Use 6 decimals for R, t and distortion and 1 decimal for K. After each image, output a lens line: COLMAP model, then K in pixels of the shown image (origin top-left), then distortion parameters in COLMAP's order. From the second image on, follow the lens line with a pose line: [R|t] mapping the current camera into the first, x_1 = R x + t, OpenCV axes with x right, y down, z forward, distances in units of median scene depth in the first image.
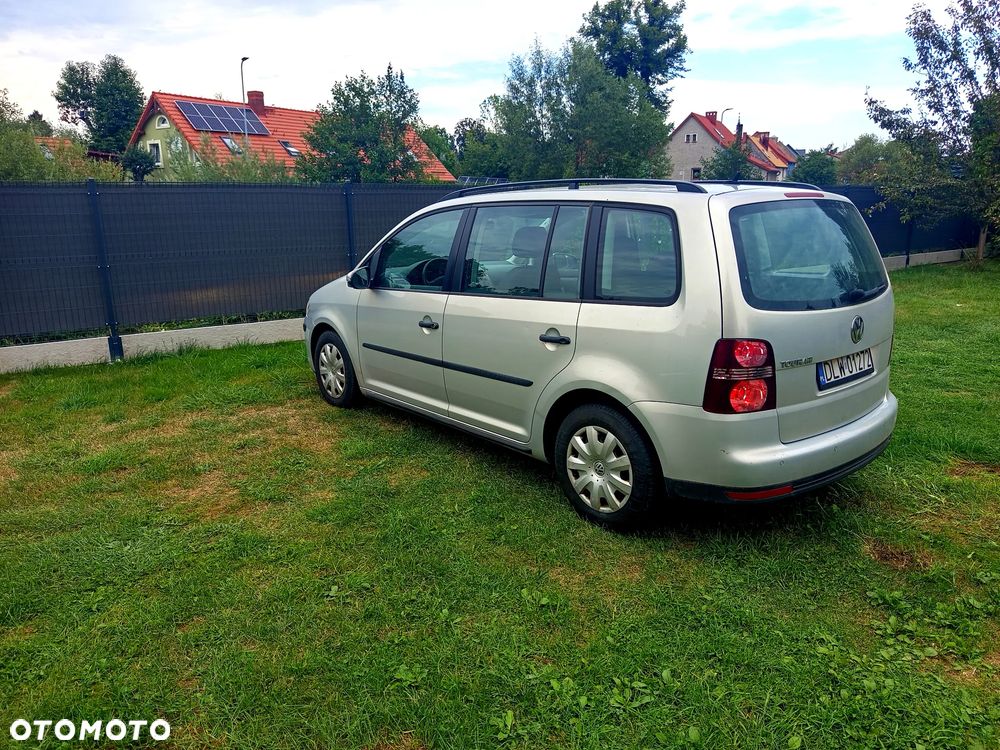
lens RADIAL K [[710.0, 0, 496.5], [0, 710.0, 384.0], [0, 0, 1]] dist [0.008579, -0.006577]
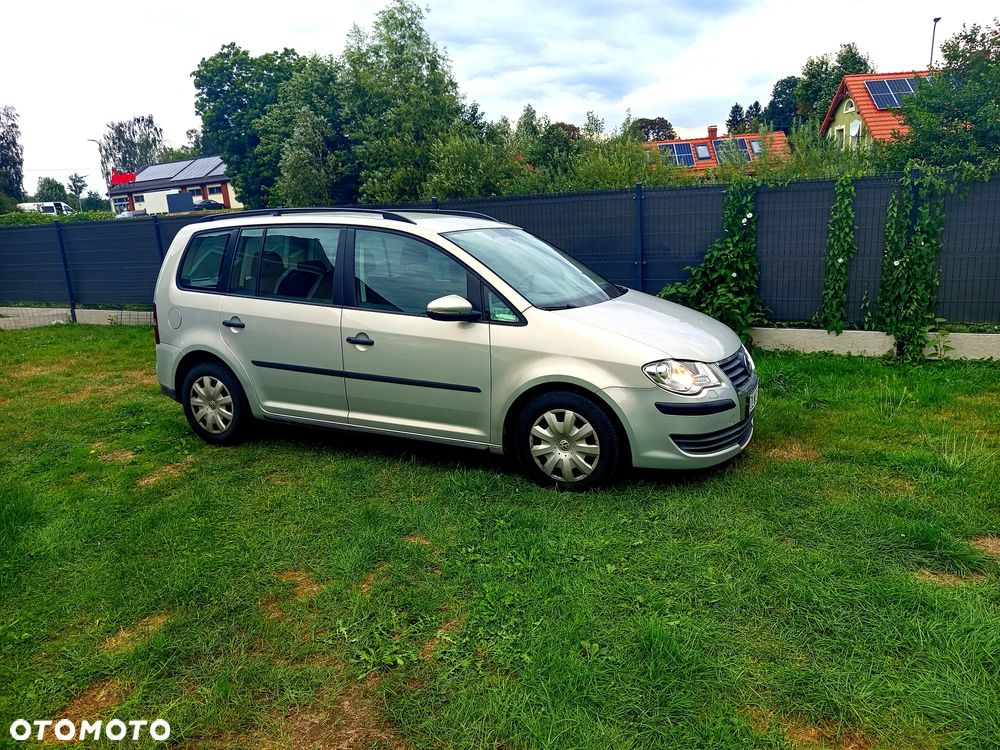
lens RADIAL K [[710.0, 0, 500.8], [0, 710.0, 379.1], [0, 0, 1]] dist [0.008579, -0.006577]
pose [[0.491073, 0.188575, -0.850463, 0.234113], [-0.171579, 0.978102, 0.117804, -0.047021], [0.854054, 0.088071, 0.512675, 0.164039]]
